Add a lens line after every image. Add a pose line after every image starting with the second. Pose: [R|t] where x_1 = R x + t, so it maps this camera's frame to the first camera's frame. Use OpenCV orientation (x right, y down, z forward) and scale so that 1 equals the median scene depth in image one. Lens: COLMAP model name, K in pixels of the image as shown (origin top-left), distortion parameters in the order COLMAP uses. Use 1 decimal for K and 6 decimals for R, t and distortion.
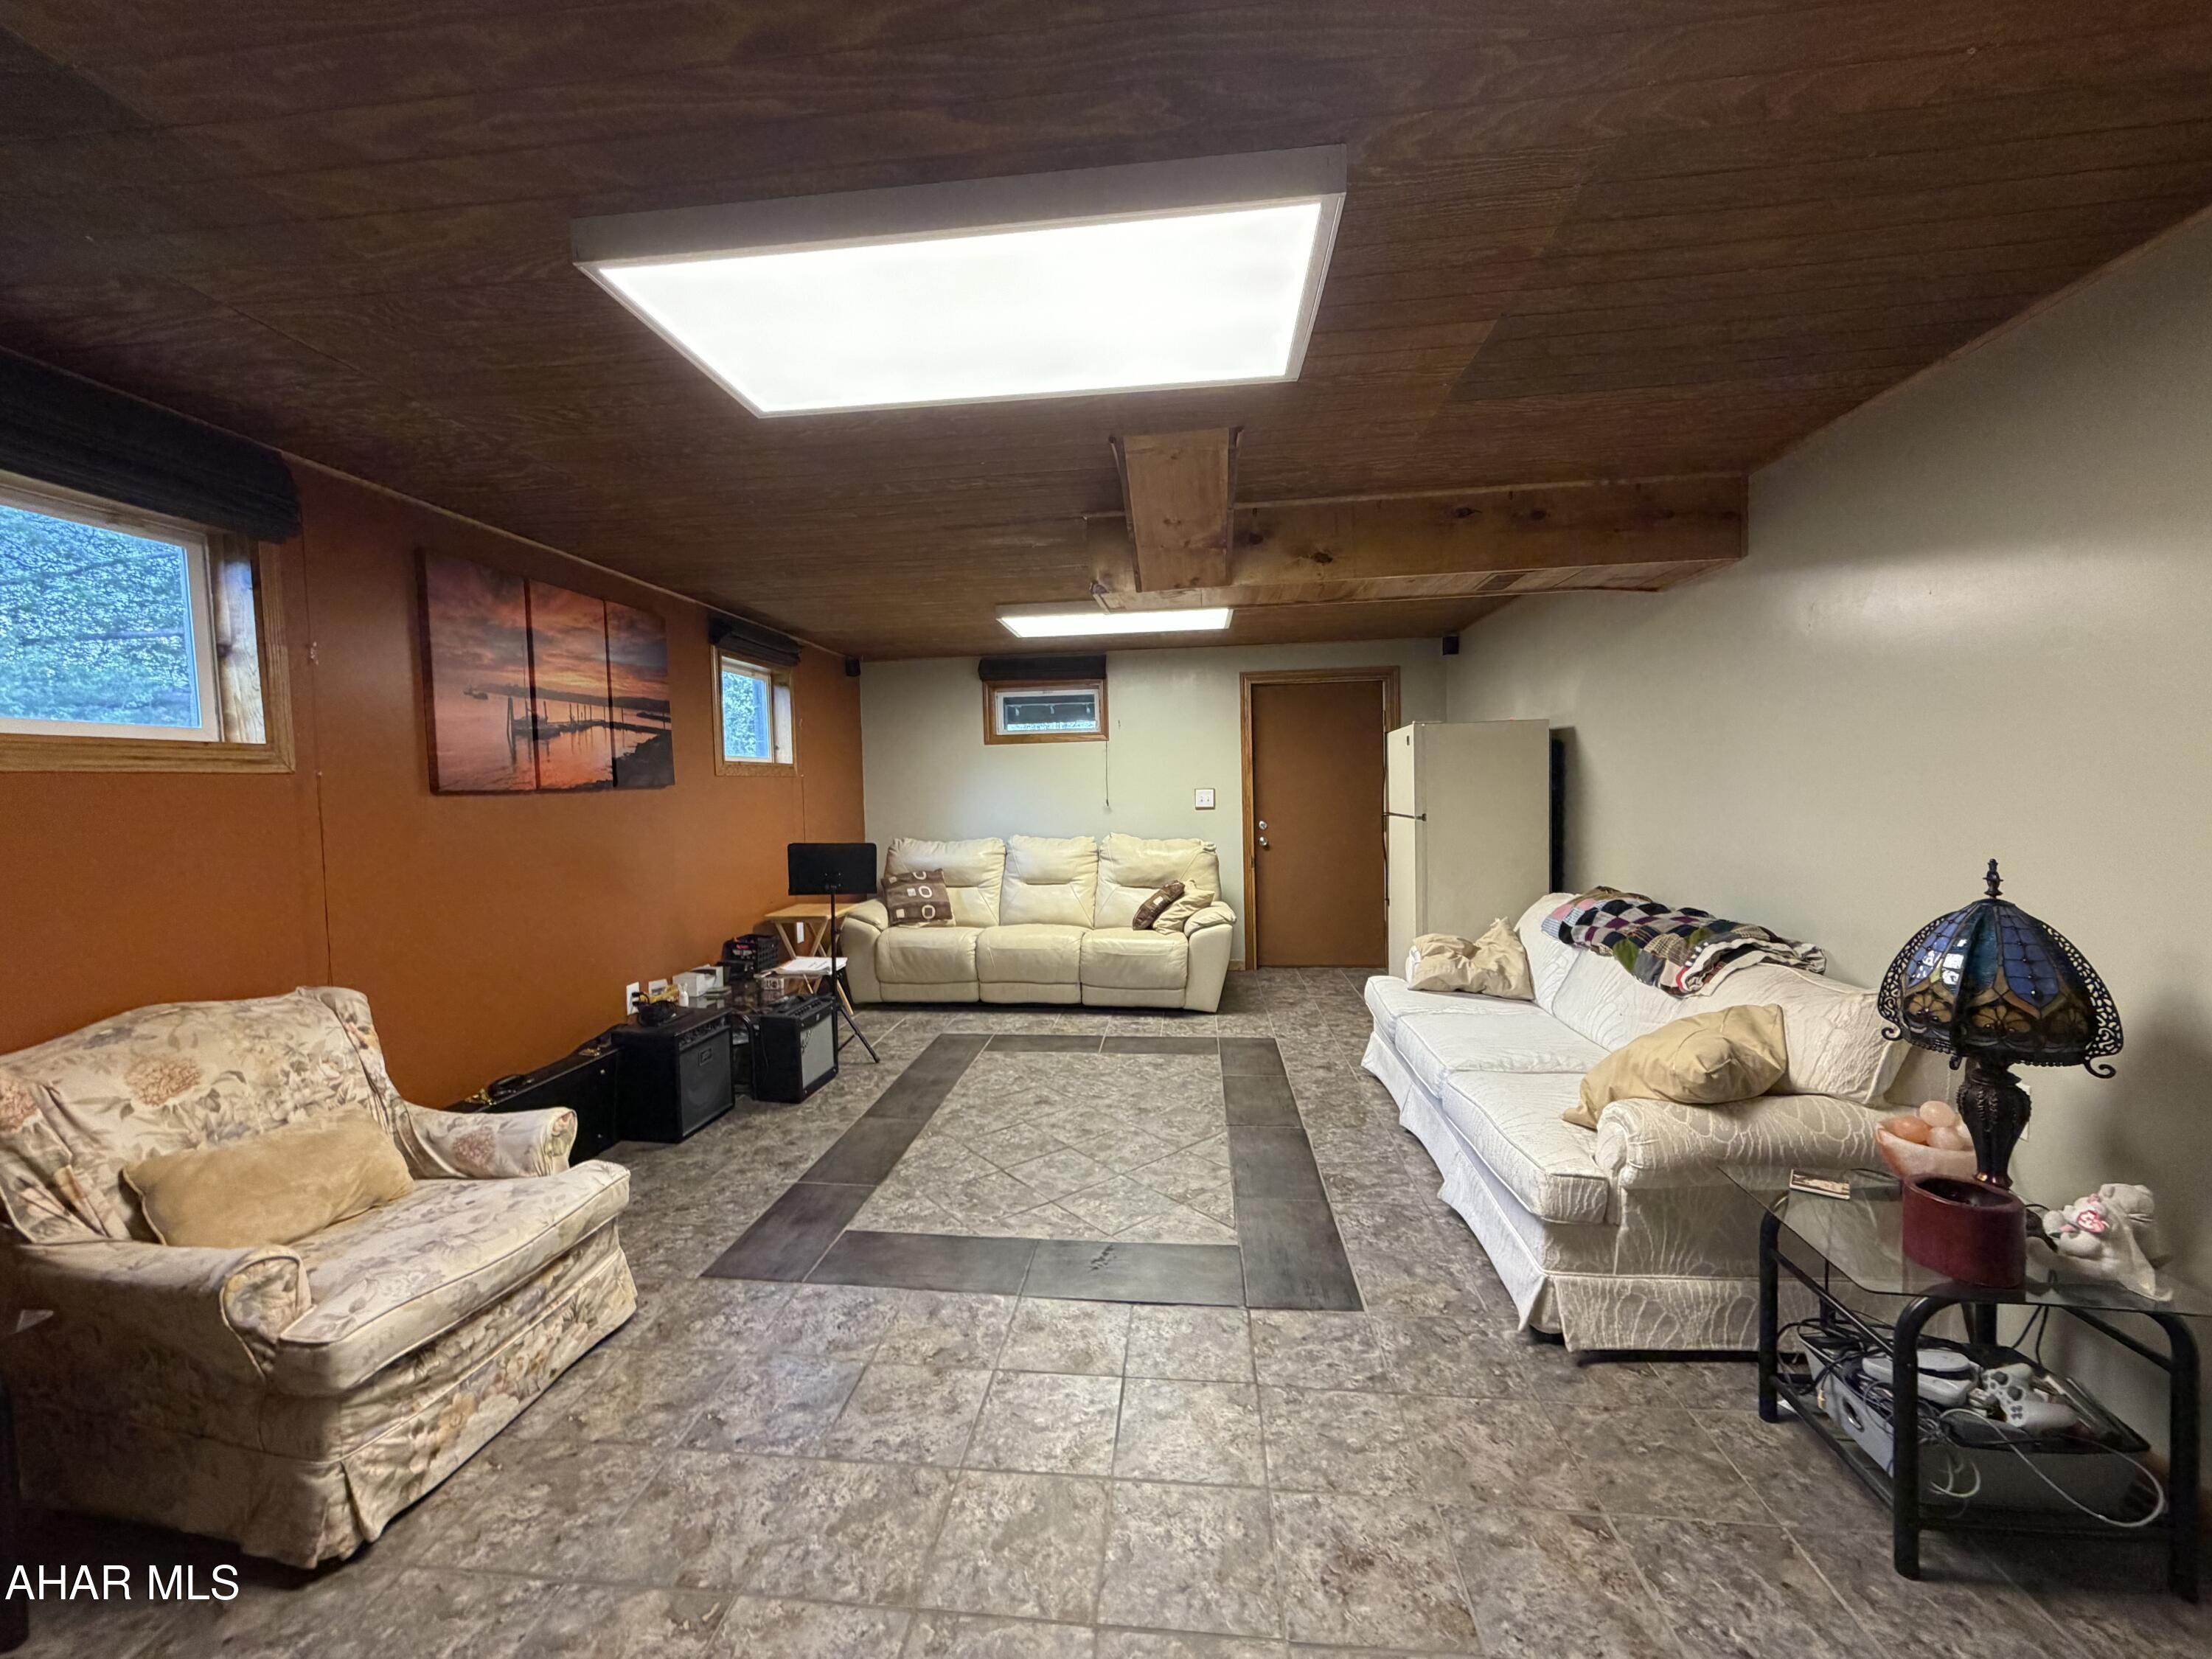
lens RADIAL K [[885.1, 0, 1103.1], [0, 885.1, 827.5], [0, 0, 1]] dist [-0.001847, 0.000102]
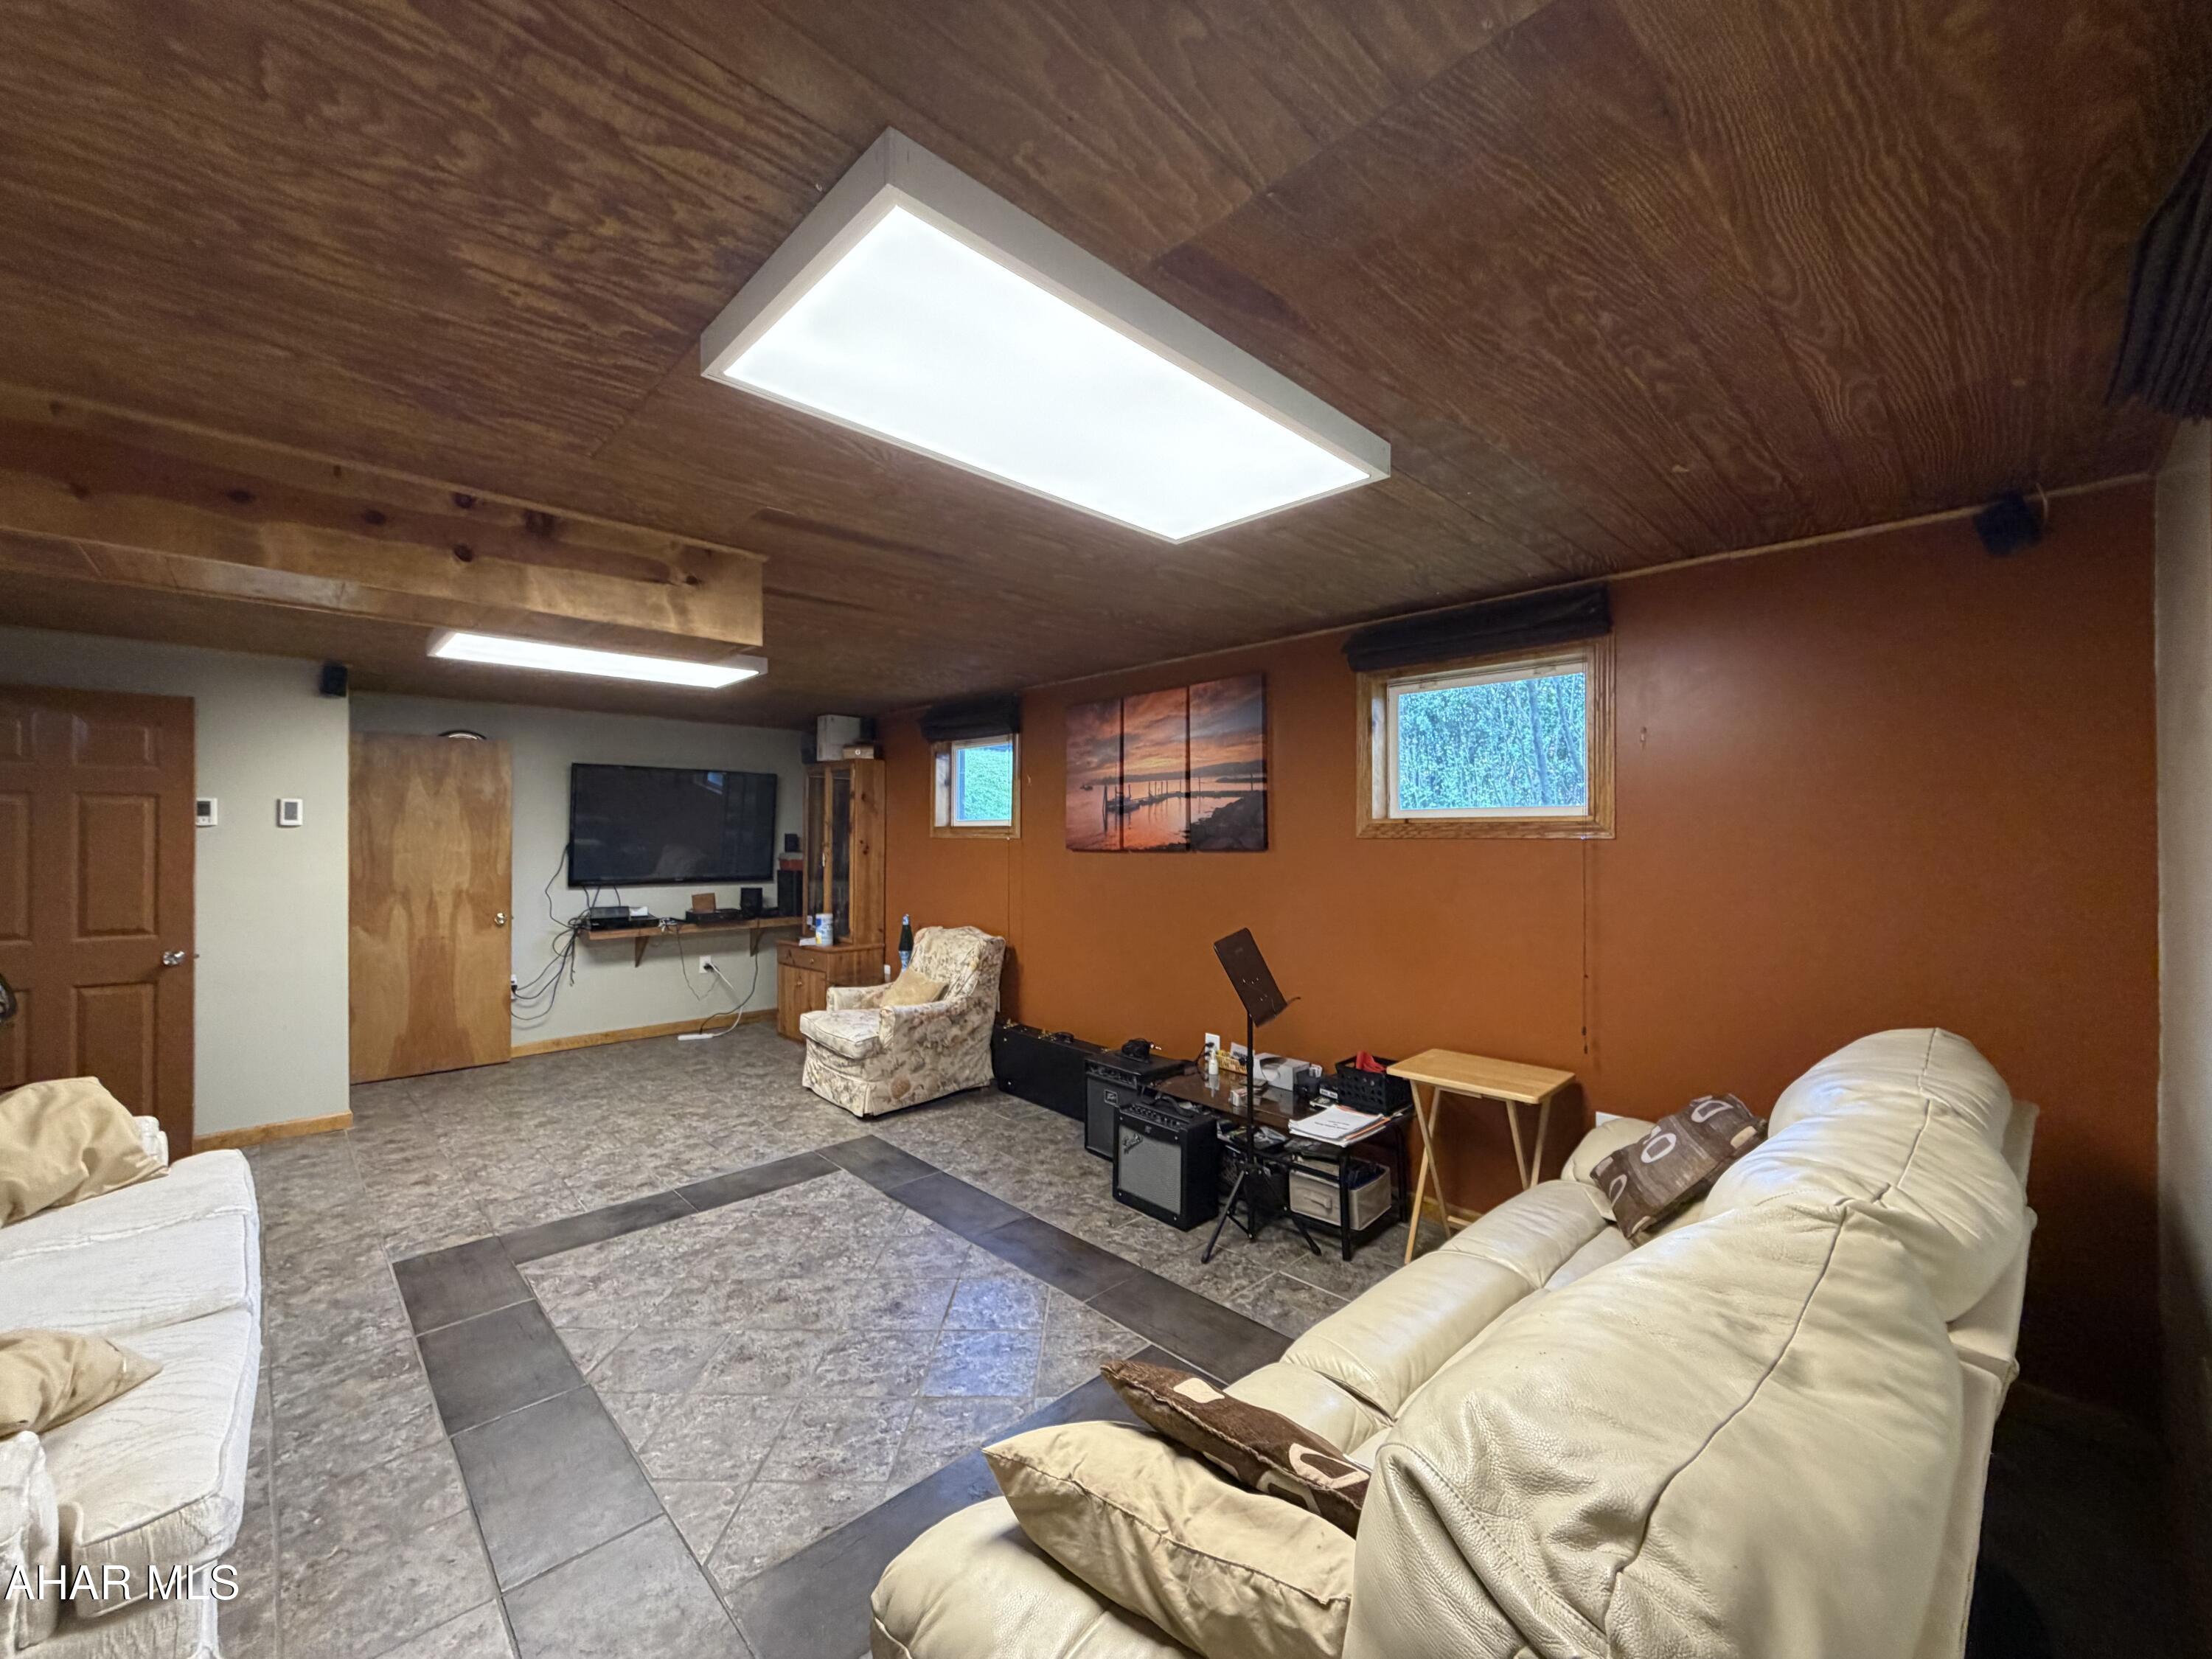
lens RADIAL K [[885.1, 0, 1105.2], [0, 885.1, 834.8], [0, 0, 1]] dist [-0.001847, 0.000102]
pose [[-0.648113, 0.019969, -0.761282, 0.417427], [-0.025228, 0.998544, 0.047670, -0.128771], [0.761126, 0.050101, -0.646666, 1.840483]]
